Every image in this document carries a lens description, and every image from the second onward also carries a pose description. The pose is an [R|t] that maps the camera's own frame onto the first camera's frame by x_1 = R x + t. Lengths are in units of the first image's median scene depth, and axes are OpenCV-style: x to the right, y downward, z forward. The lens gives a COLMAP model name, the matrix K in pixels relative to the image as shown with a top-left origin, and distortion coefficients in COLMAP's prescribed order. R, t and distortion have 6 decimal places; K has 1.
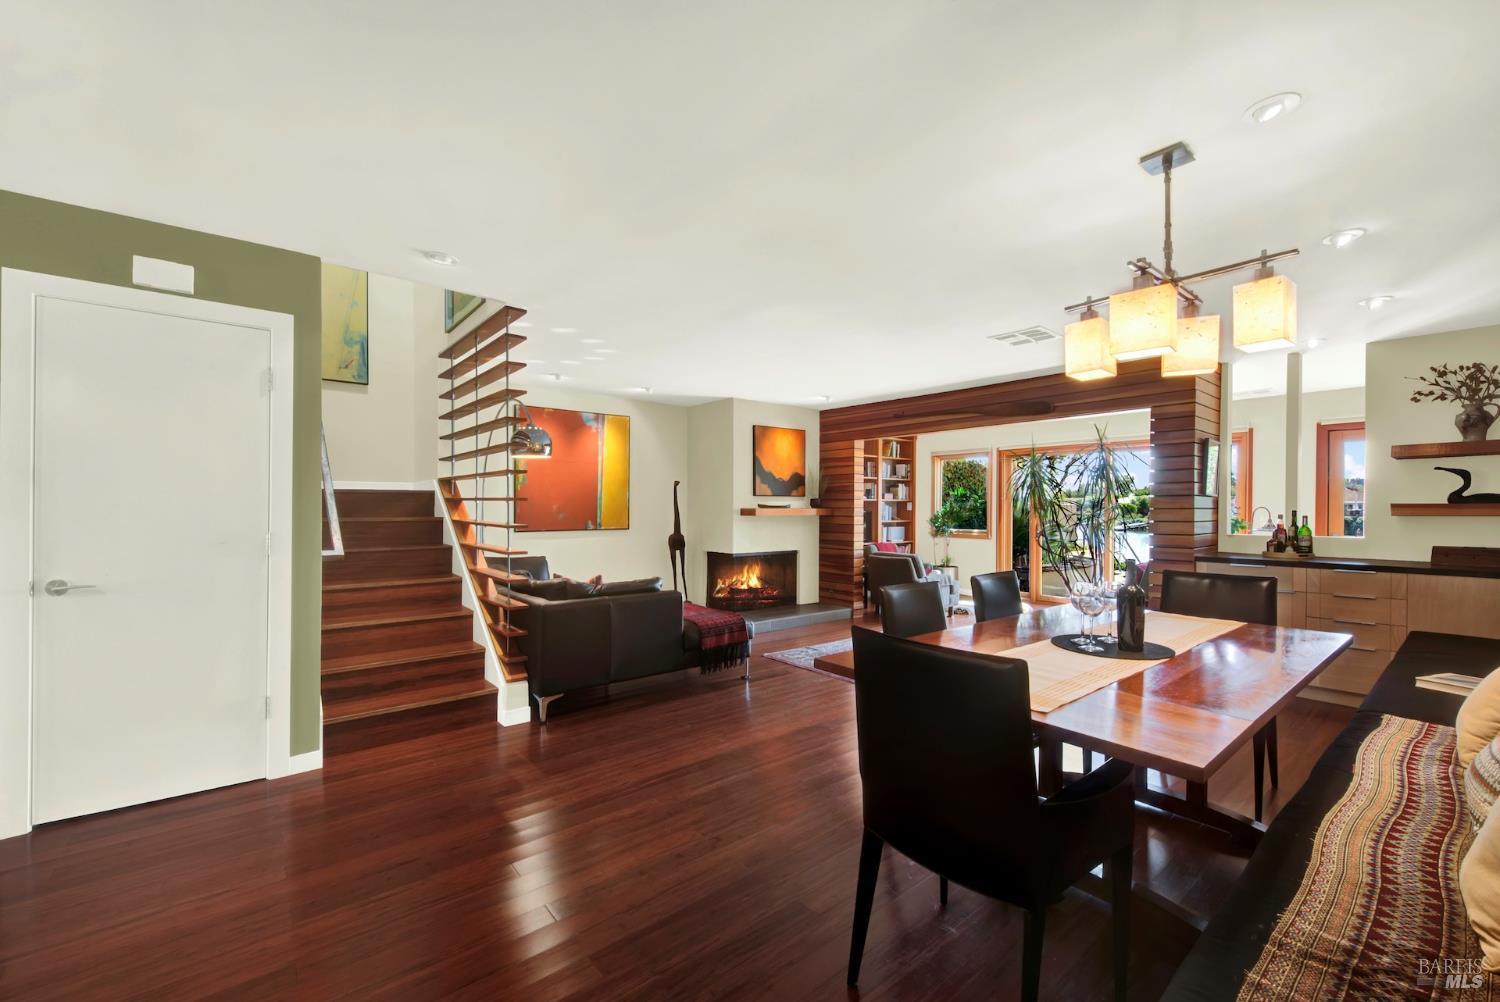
lens RADIAL K [[617.0, 0, 743.2], [0, 617.0, 507.6], [0, 0, 1]] dist [0.002987, -0.002559]
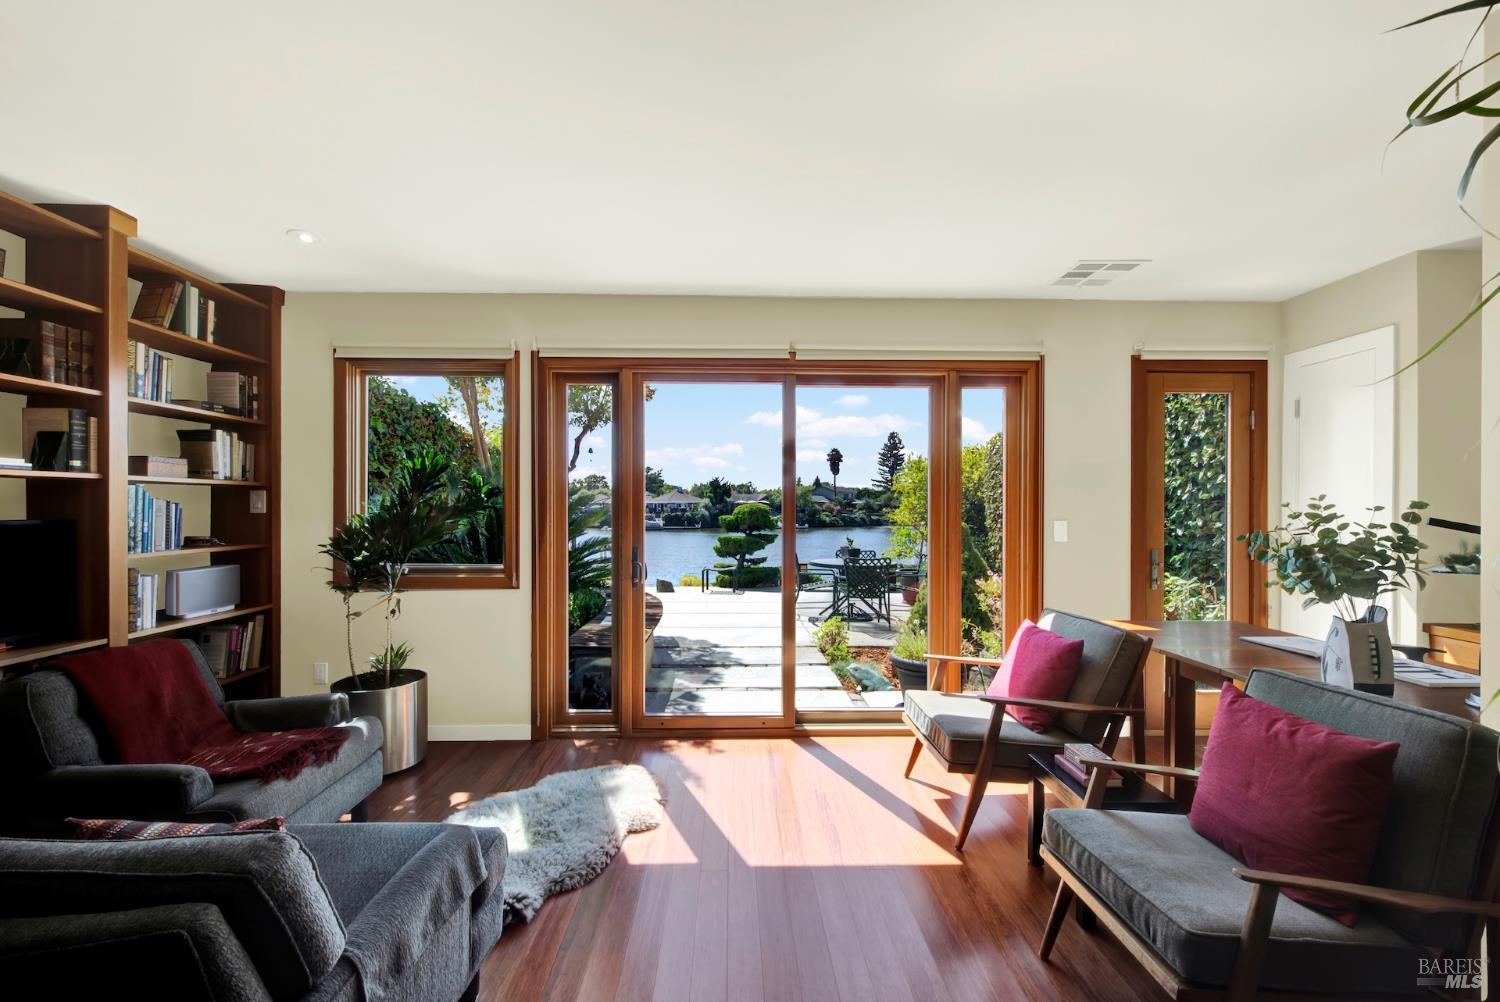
lens RADIAL K [[617.0, 0, 743.4], [0, 617.0, 512.4], [0, 0, 1]] dist [0.002987, -0.002559]
pose [[0.616826, -0.009184, 0.787046, 0.234293], [0.001456, 0.999944, 0.010527, 0.000825], [-0.787098, -0.005347, 0.616805, 0.817049]]
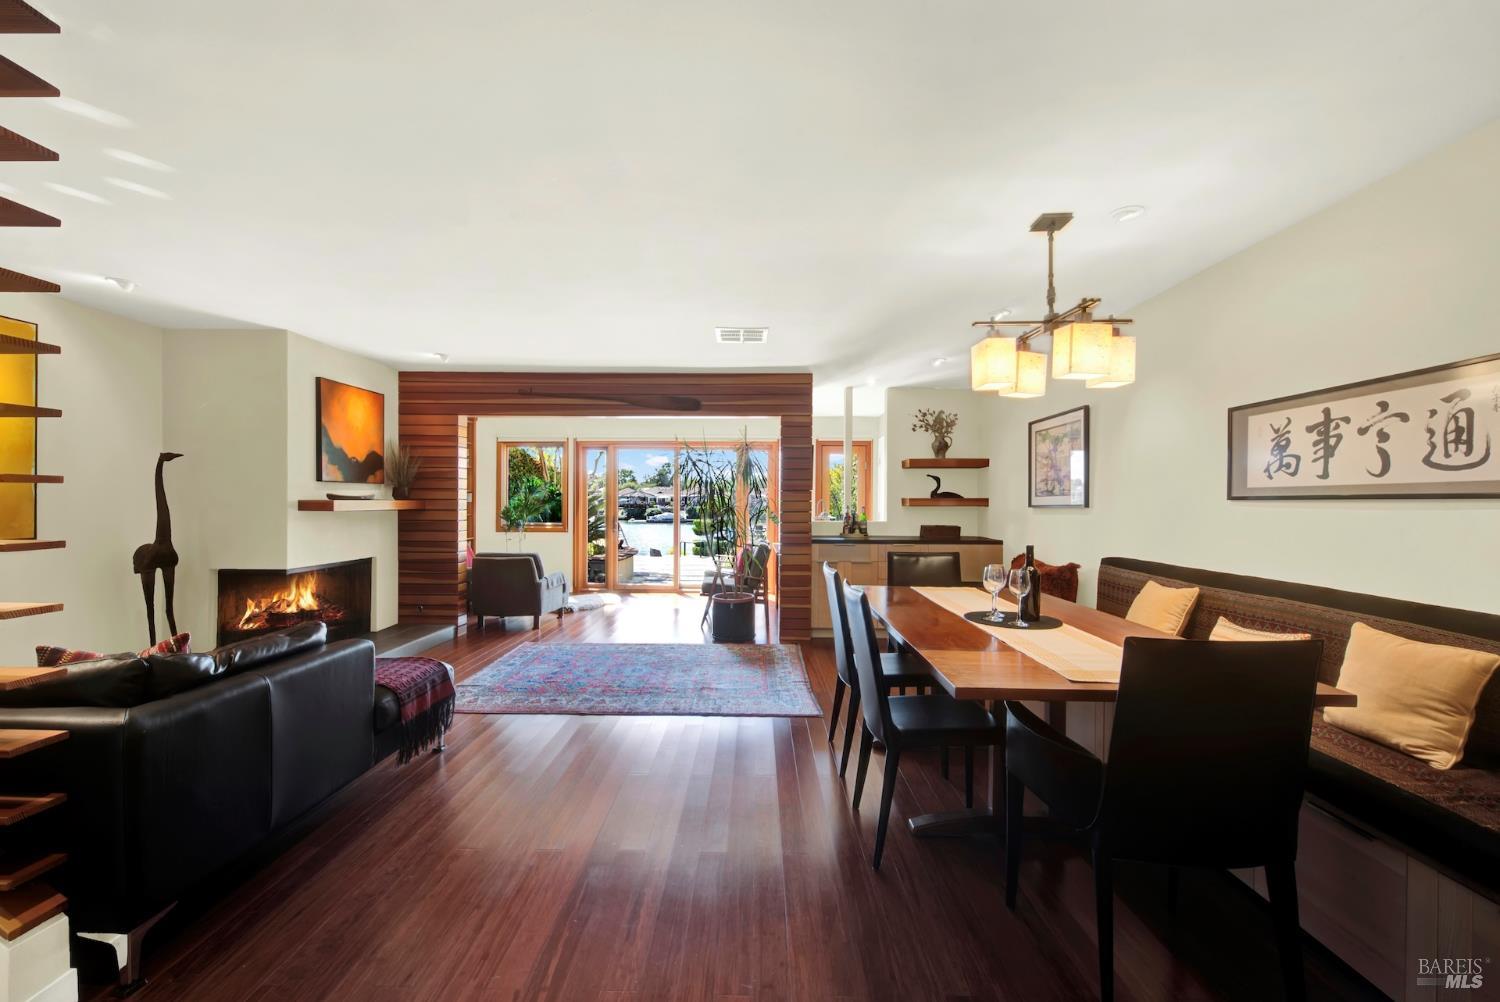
lens RADIAL K [[617.0, 0, 752.1], [0, 617.0, 502.7], [0, 0, 1]] dist [0.002987, -0.002559]
pose [[0.641153, -0.001730, 0.767411, -0.194622], [-0.003242, 0.999982, 0.004962, -0.000781], [-0.767406, -0.005669, 0.641137, 0.195571]]
